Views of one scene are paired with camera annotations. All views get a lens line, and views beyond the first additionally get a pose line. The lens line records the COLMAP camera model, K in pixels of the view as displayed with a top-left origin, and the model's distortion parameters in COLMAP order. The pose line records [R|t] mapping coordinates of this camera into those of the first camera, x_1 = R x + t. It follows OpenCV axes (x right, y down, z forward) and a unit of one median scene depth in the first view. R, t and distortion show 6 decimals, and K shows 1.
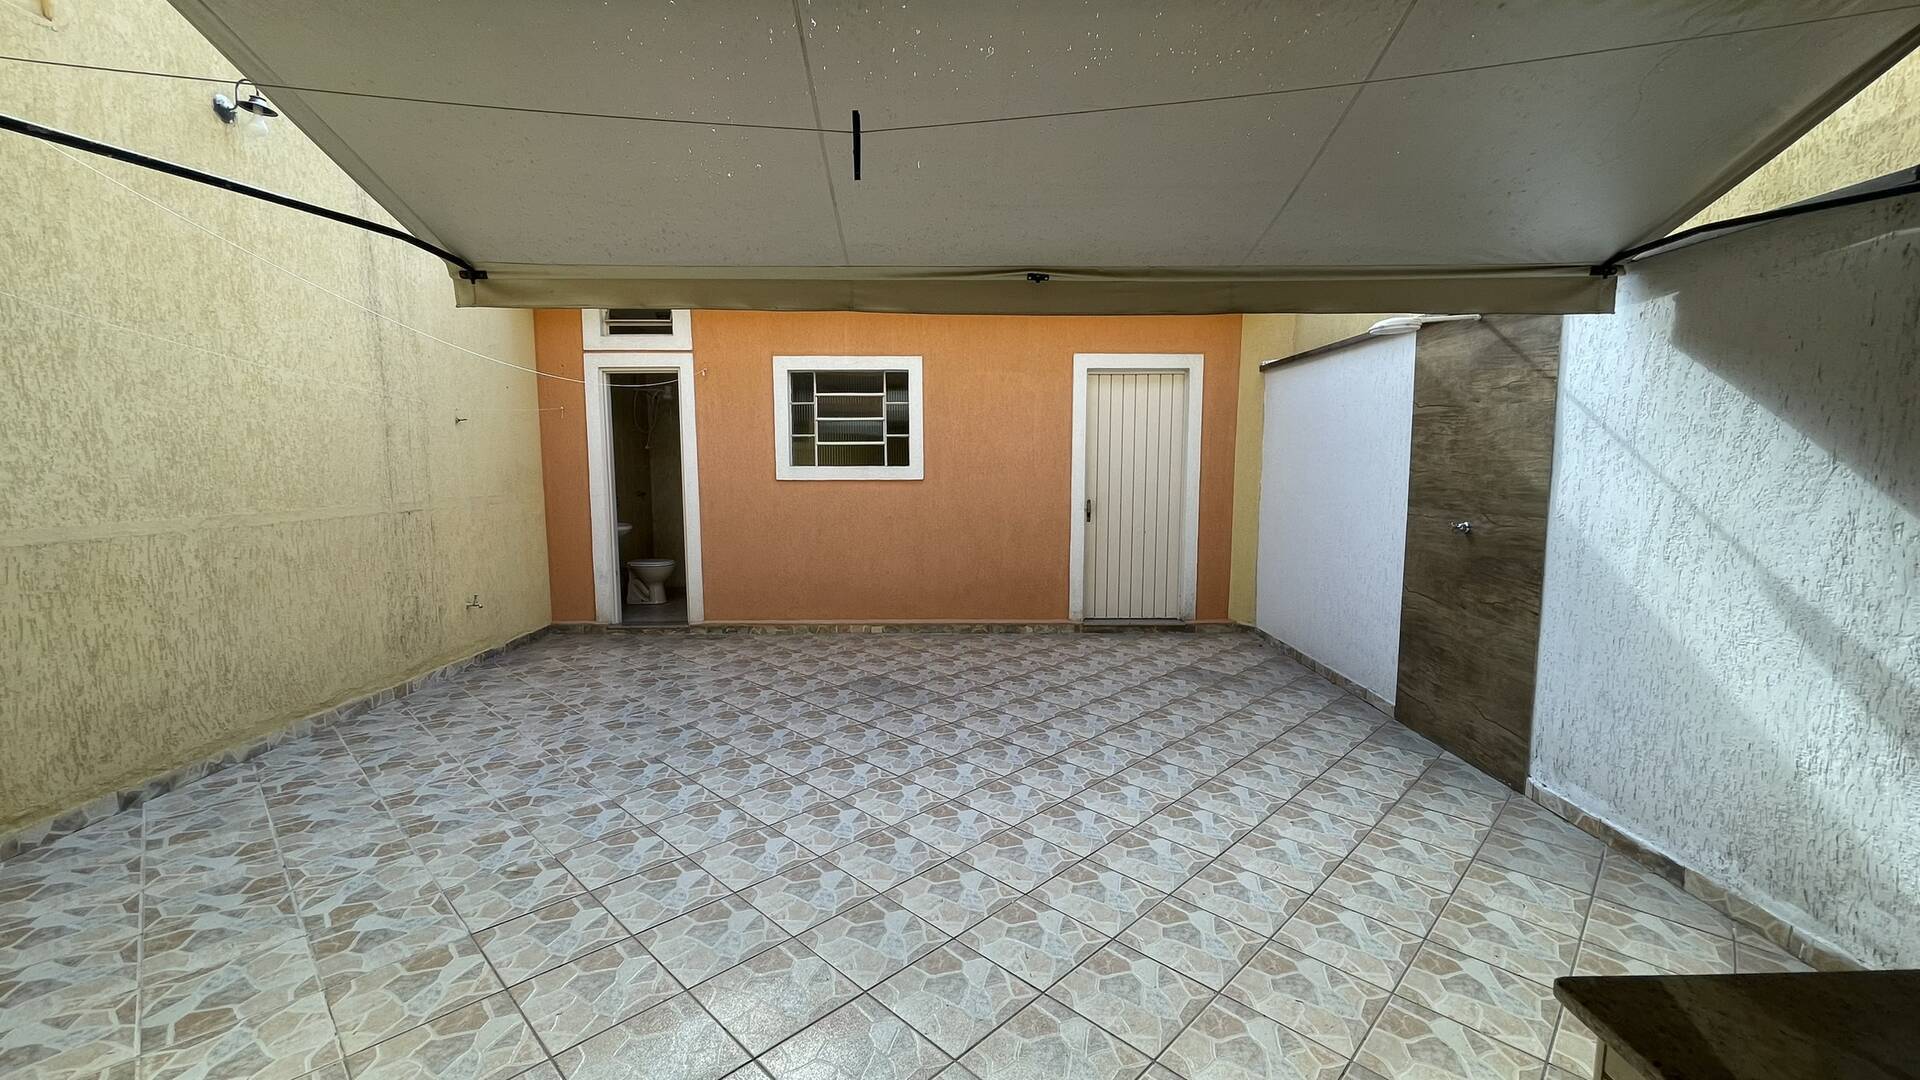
lens RADIAL K [[766.2, 0, 961.9], [0, 766.2, 546.2], [0, 0, 1]] dist [0.001628, -0.000180]
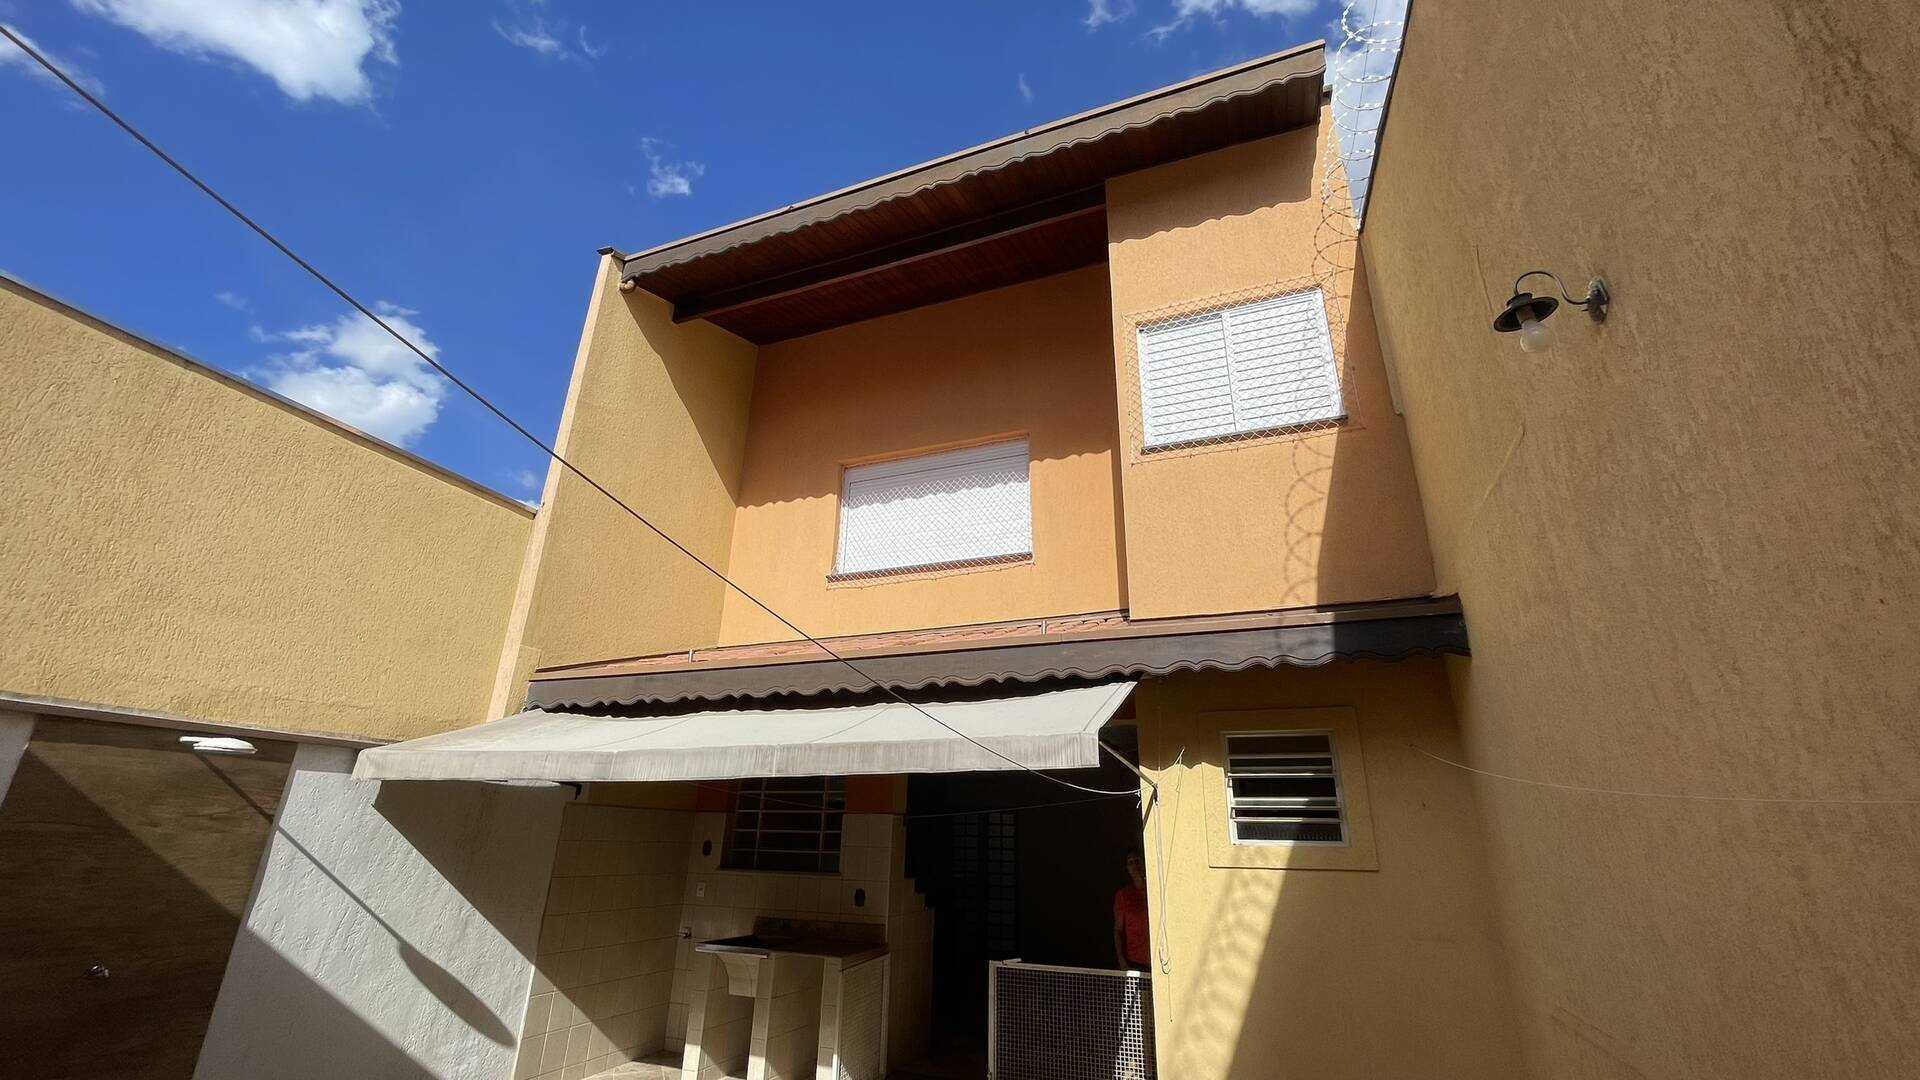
lens RADIAL K [[774.2, 0, 960.0], [0, 774.2, 540.0], [0, 0, 1]] dist [-0.001688, -0.000124]
pose [[-0.920156, 0.125056, 0.371045, -0.605252], [0.024109, 0.963922, -0.265090, -0.222215], [-0.390809, -0.234979, -0.889974, 1.365642]]
